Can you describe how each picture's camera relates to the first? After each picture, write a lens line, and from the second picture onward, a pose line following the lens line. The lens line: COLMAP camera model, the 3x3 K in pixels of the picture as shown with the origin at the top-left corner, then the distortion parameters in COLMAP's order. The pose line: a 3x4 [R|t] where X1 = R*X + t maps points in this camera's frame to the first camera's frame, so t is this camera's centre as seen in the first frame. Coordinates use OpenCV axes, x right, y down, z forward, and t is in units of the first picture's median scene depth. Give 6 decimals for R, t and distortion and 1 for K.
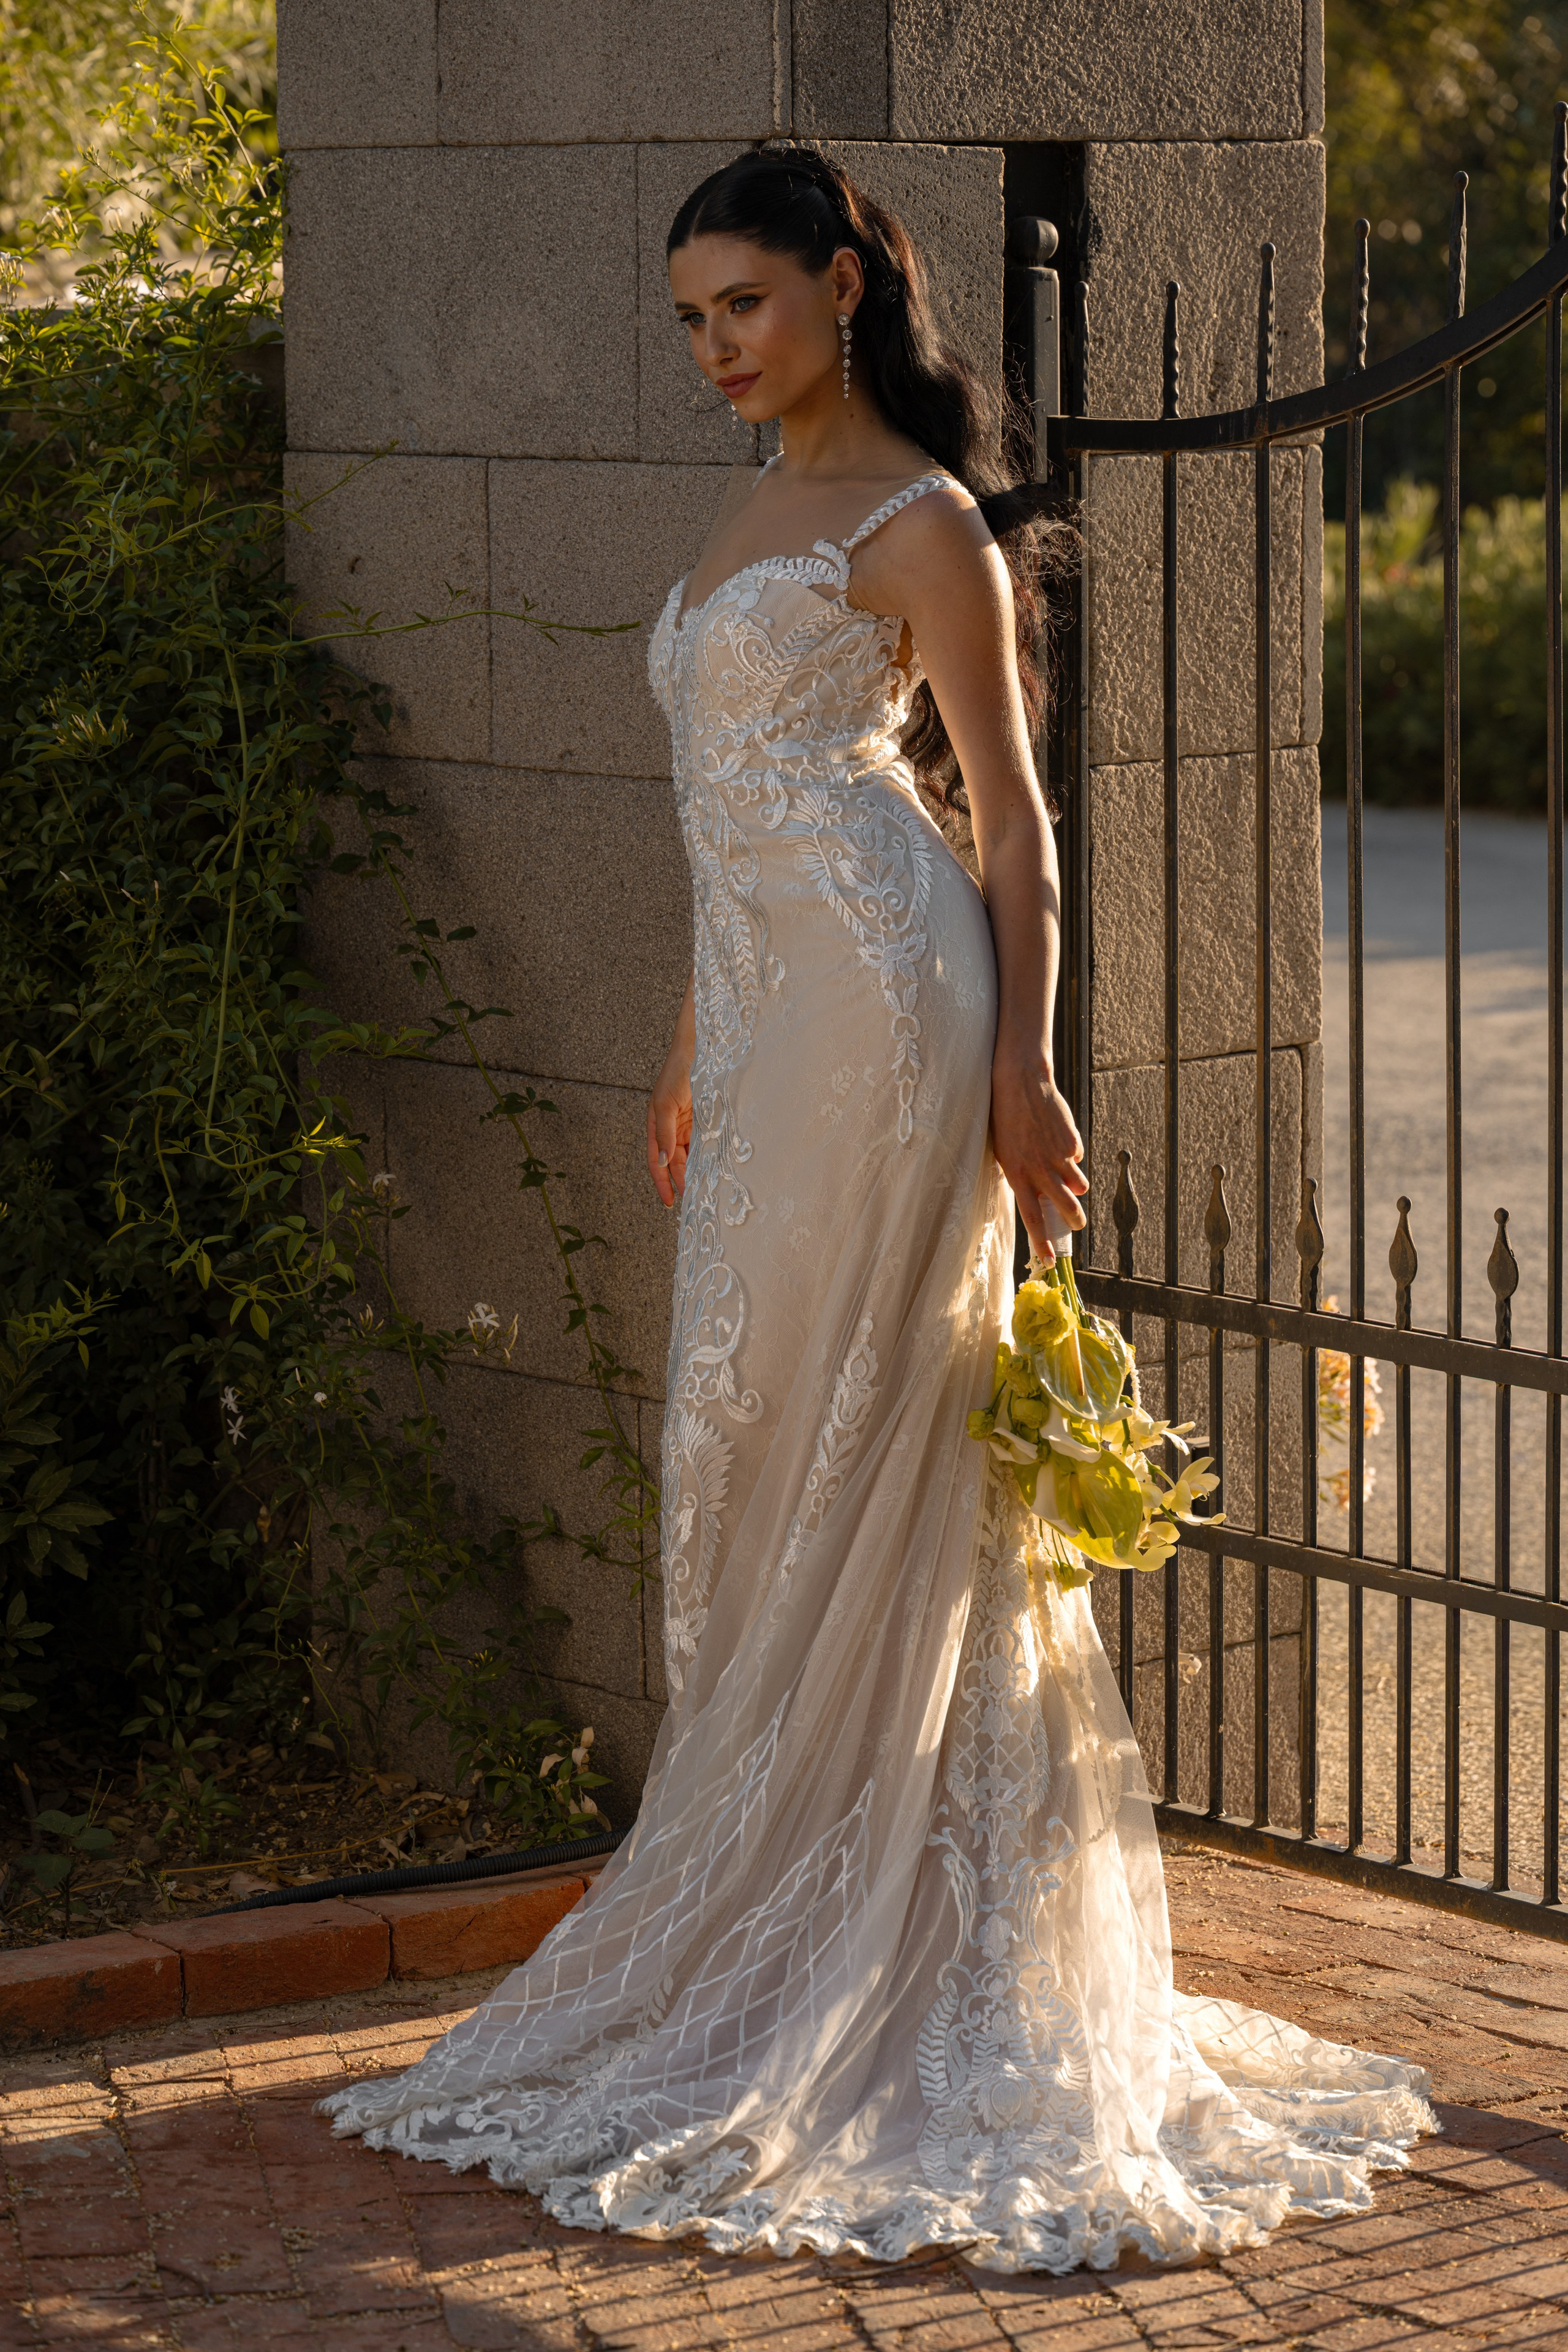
lens RADIAL K [[6958.0, 0, 784.0], [0, 6958.0, 1176.0], [0, 0, 1]] dist [-0.010360, 0.530442]
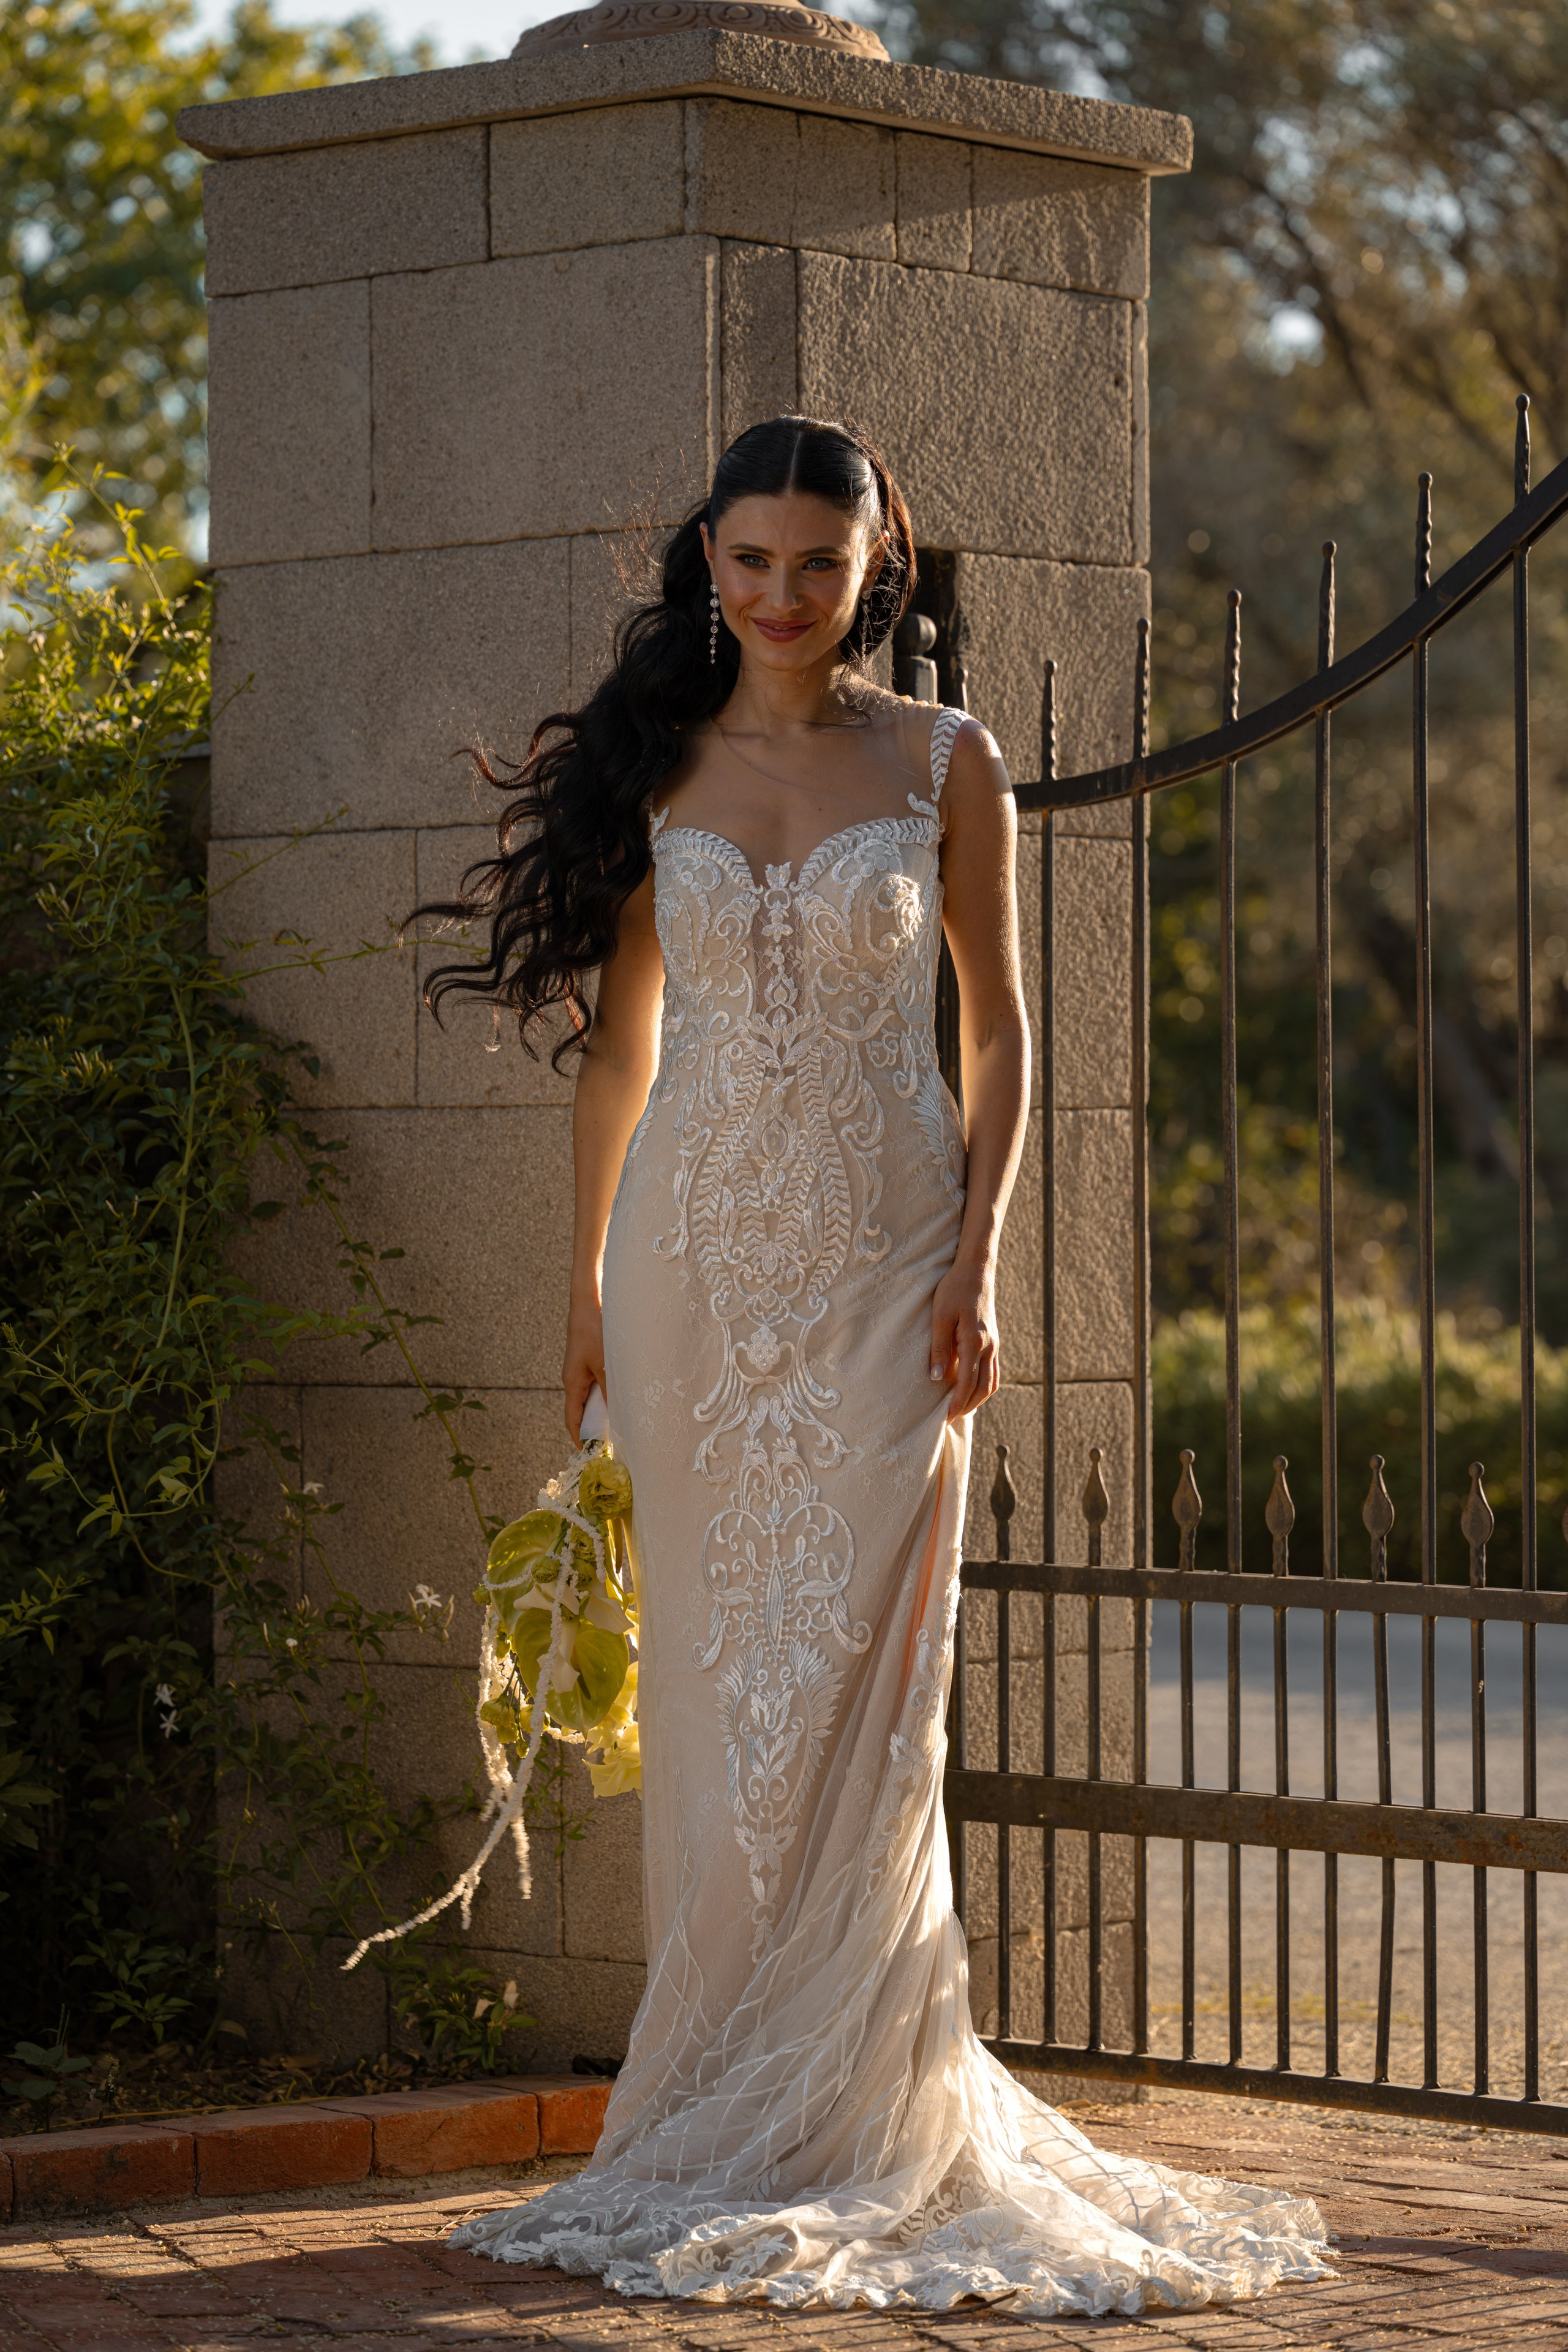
lens RADIAL K [[6958.0, 0, 784.0], [0, 6958.0, 1176.0], [0, 0, 1]] dist [-0.010360, 0.530442]
pose [[0.992912, 0.007143, 0.118636, -0.116243], [0.010521, 0.988990, -0.147605, 0.116205], [-0.118384, 0.147807, 0.981905, -0.086067]]
